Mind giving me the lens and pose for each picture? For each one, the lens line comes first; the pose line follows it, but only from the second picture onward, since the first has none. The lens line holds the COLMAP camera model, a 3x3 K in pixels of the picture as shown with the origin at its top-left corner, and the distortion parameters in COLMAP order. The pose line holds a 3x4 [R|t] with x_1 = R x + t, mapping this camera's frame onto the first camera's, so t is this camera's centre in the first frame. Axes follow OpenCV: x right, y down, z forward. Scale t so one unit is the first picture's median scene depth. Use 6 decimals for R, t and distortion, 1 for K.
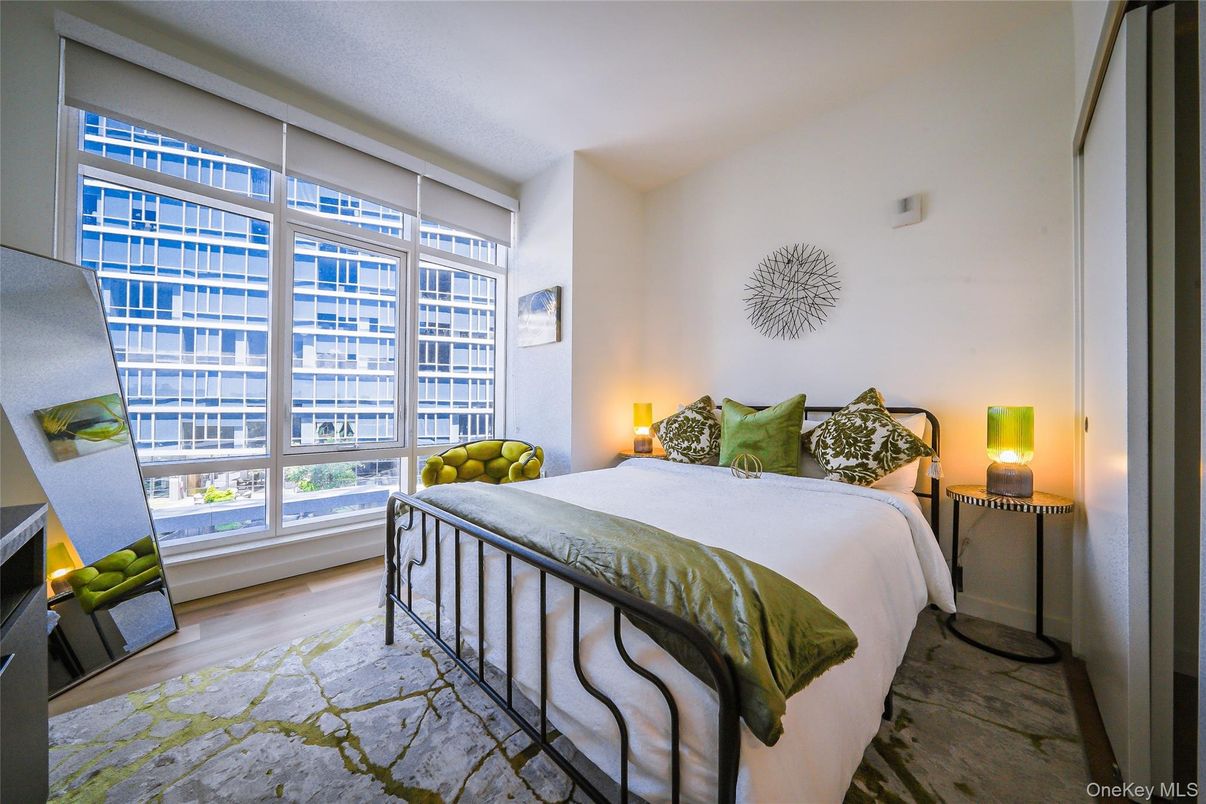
lens RADIAL K [[411.4, 0, 606.2], [0, 411.4, 403.3], [0, 0, 1]] dist [-0.002339, -0.000011]
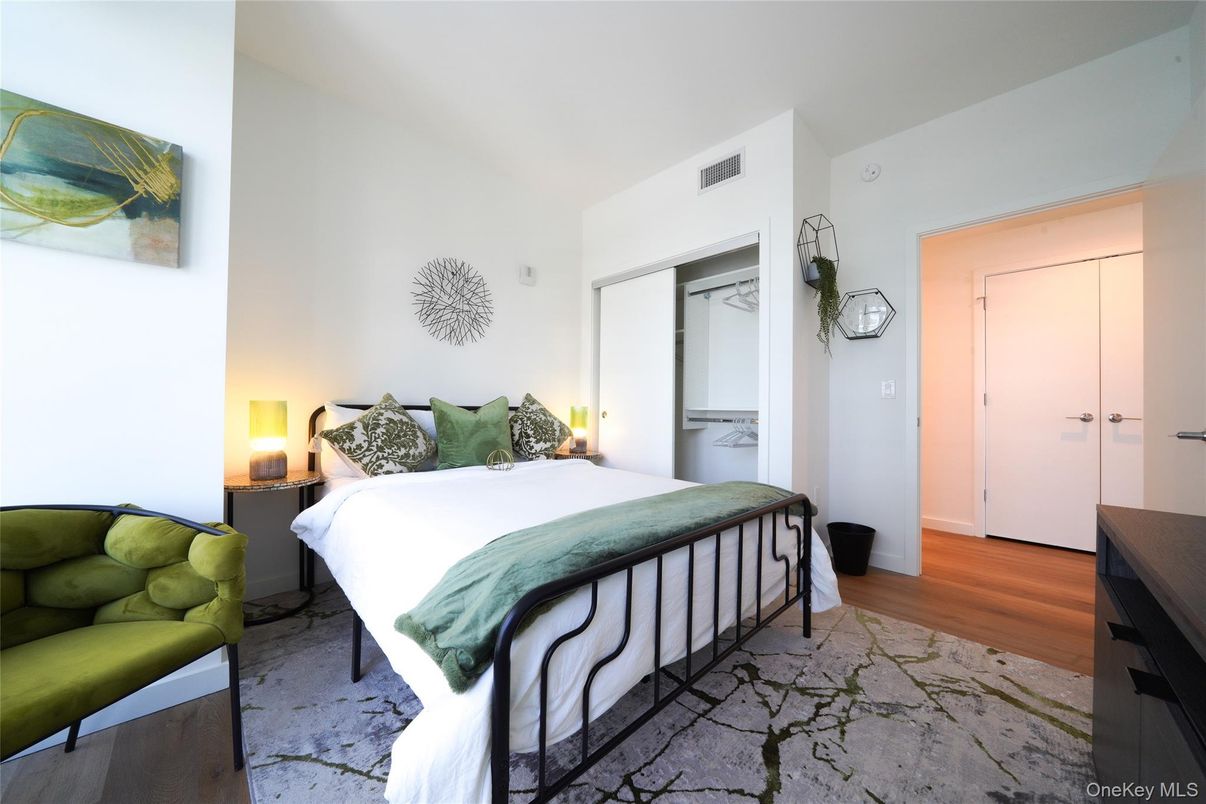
lens RADIAL K [[411.4, 0, 599.8], [0, 411.4, 402.0], [0, 0, 1]] dist [-0.002339, -0.000011]
pose [[0.023251, 0.005437, 0.999715, -0.617403], [-0.015776, 0.999863, -0.005071, -0.003116], [-0.999605, -0.015653, 0.023334, 0.563396]]
